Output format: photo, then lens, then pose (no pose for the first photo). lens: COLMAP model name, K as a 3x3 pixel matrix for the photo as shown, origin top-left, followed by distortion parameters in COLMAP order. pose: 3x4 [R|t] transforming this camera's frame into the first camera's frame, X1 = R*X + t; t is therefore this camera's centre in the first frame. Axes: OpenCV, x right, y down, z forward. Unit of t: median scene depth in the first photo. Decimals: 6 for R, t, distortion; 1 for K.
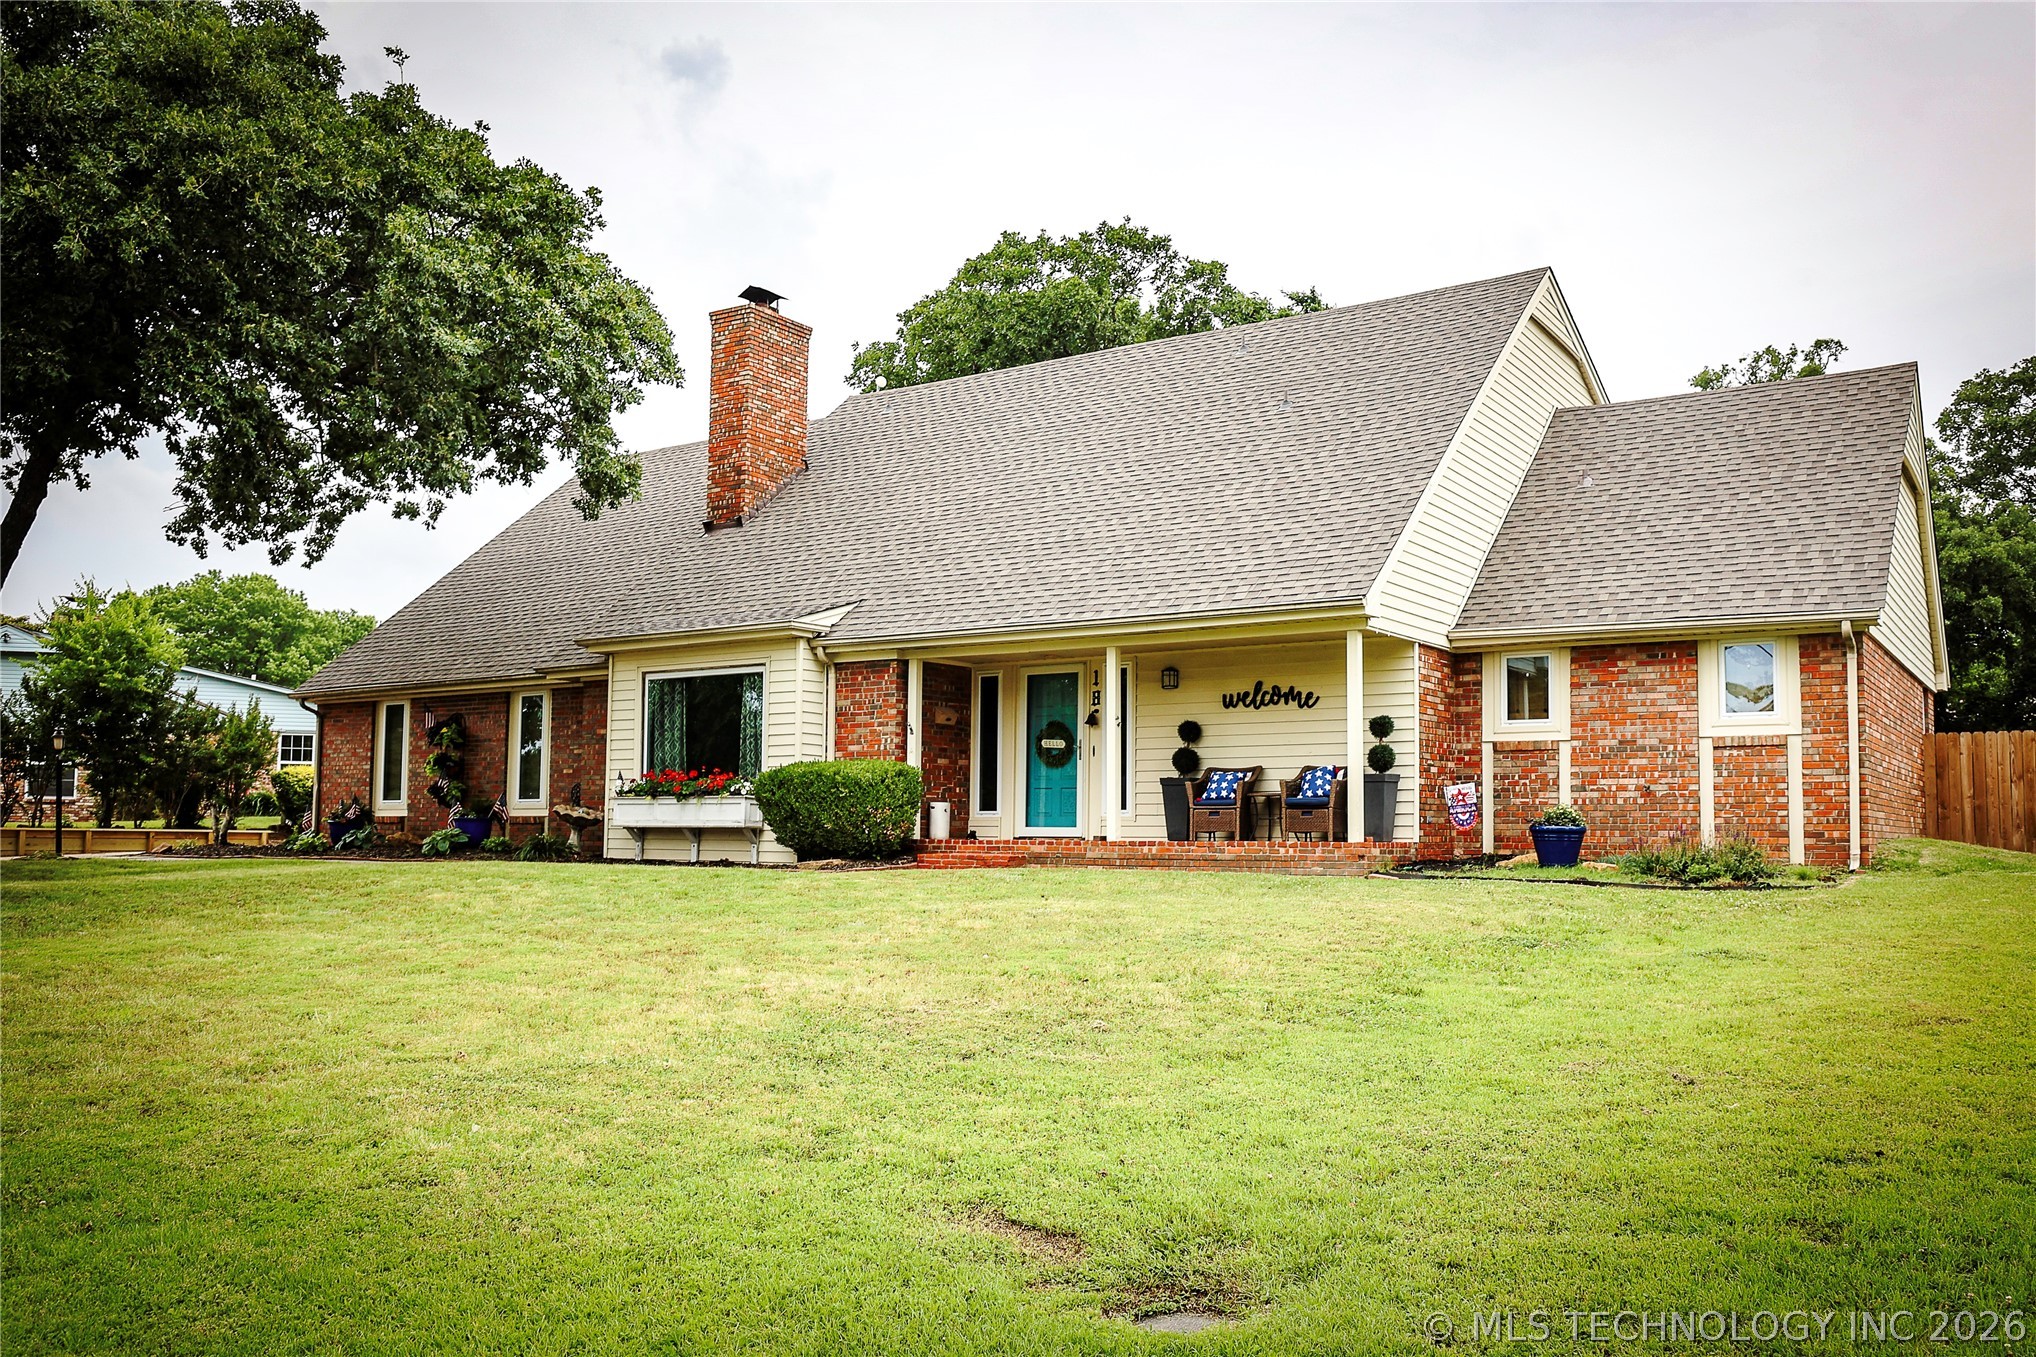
lens RADIAL K [[1559.5, 0, 931.8], [0, 1559.5, 683.5], [0, 0, 1]] dist [-0.056213, 0.005357]
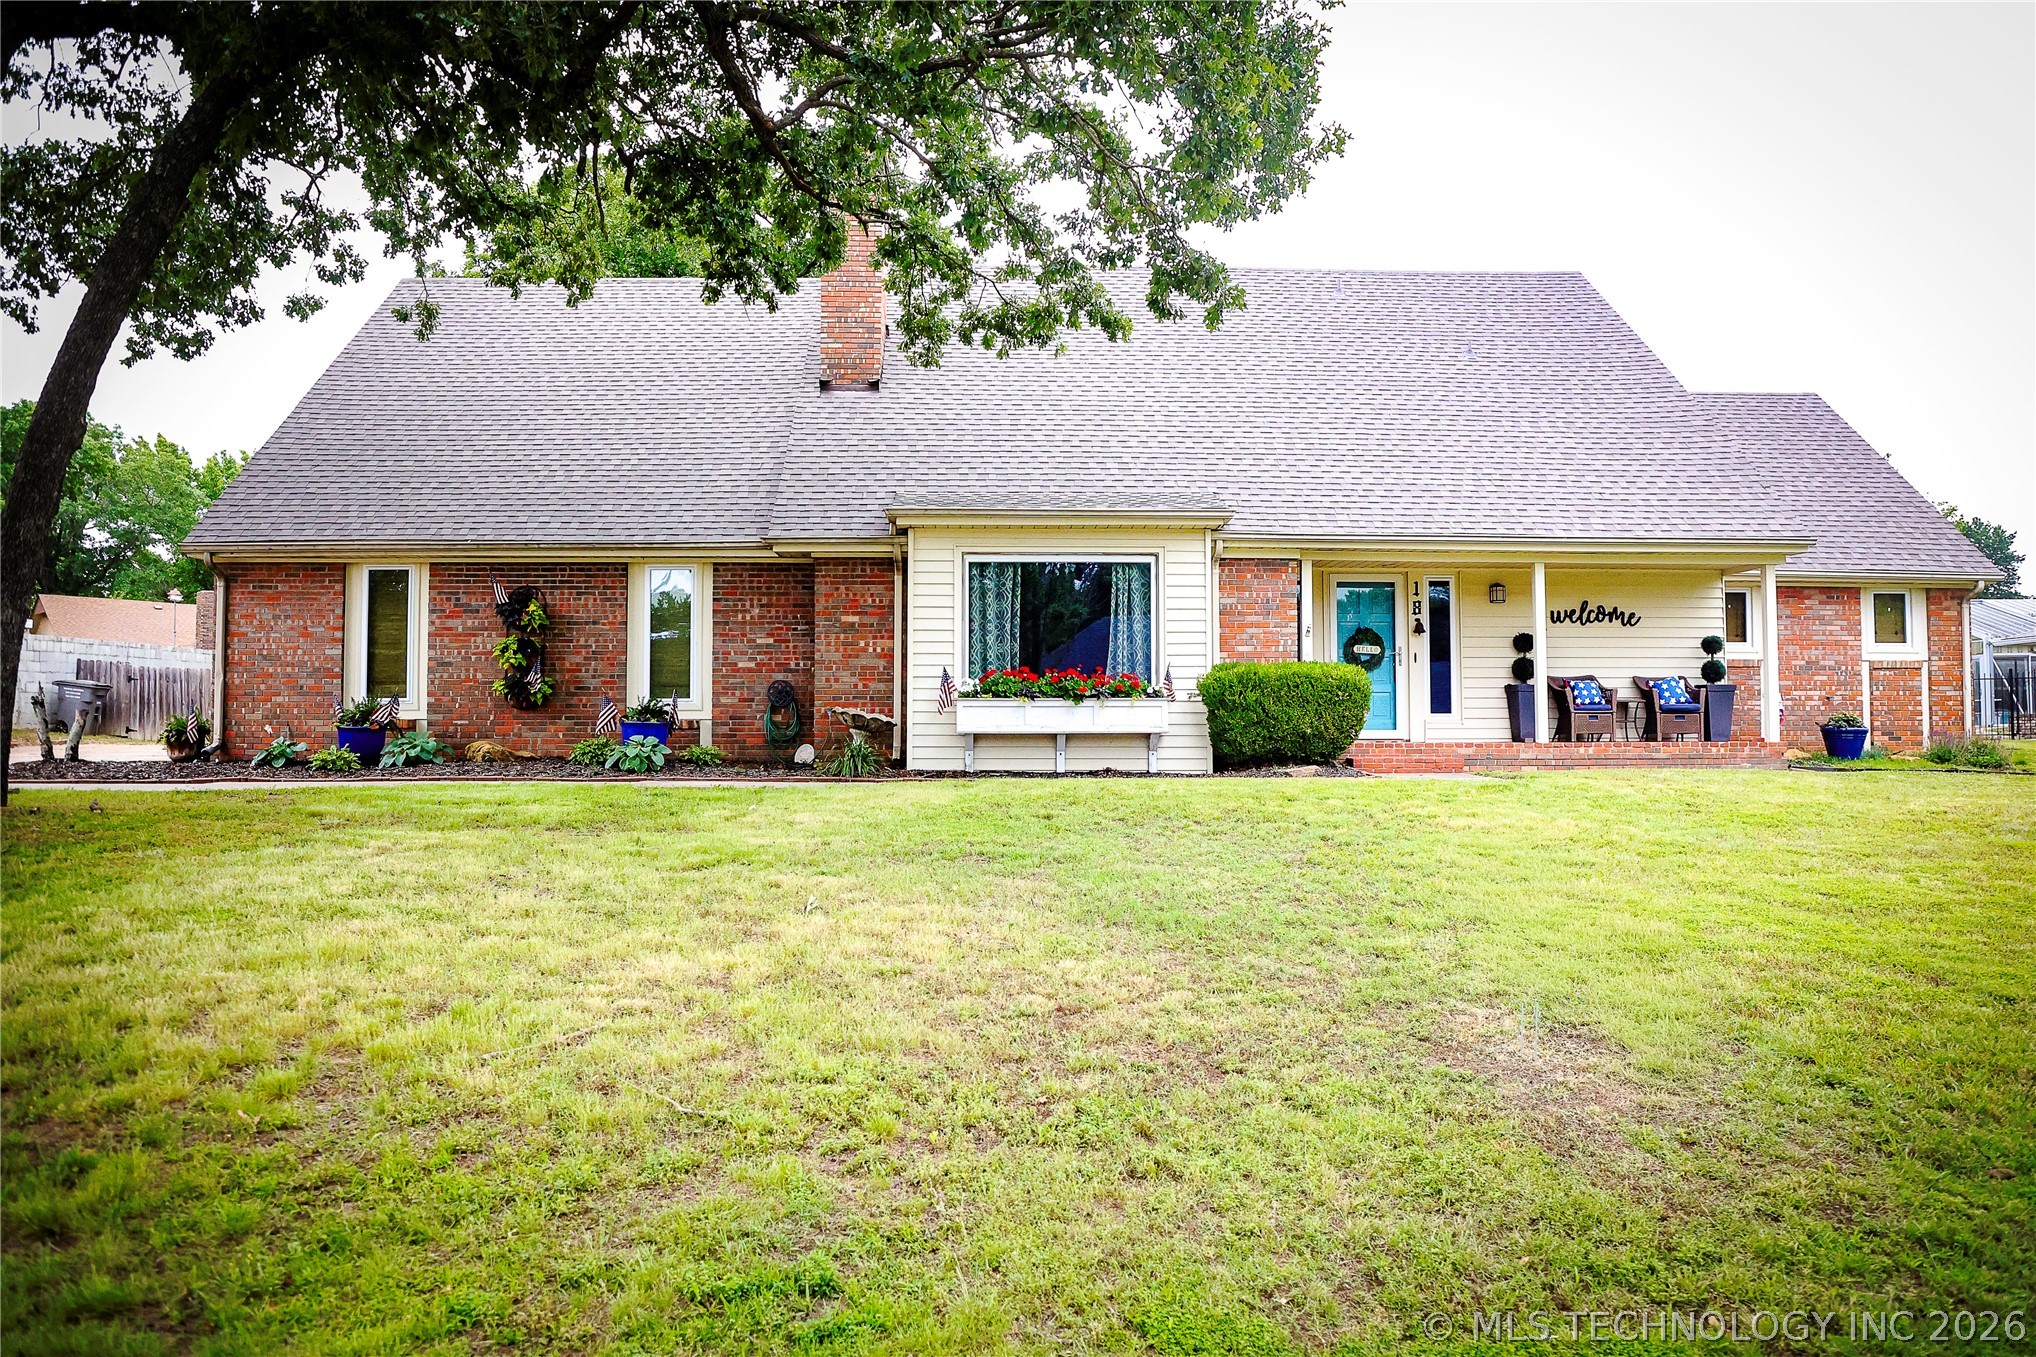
lens RADIAL K [[1351.3, 0, 960.3], [0, 1351.3, 678.7], [0, 0, 1]] dist [-0.039595, 0.003689]
pose [[0.816939, 0.014256, 0.576547, -0.707916], [-0.049722, 0.997713, 0.045785, 0.032543], [-0.574576, -0.066071, 0.815780, 0.452799]]
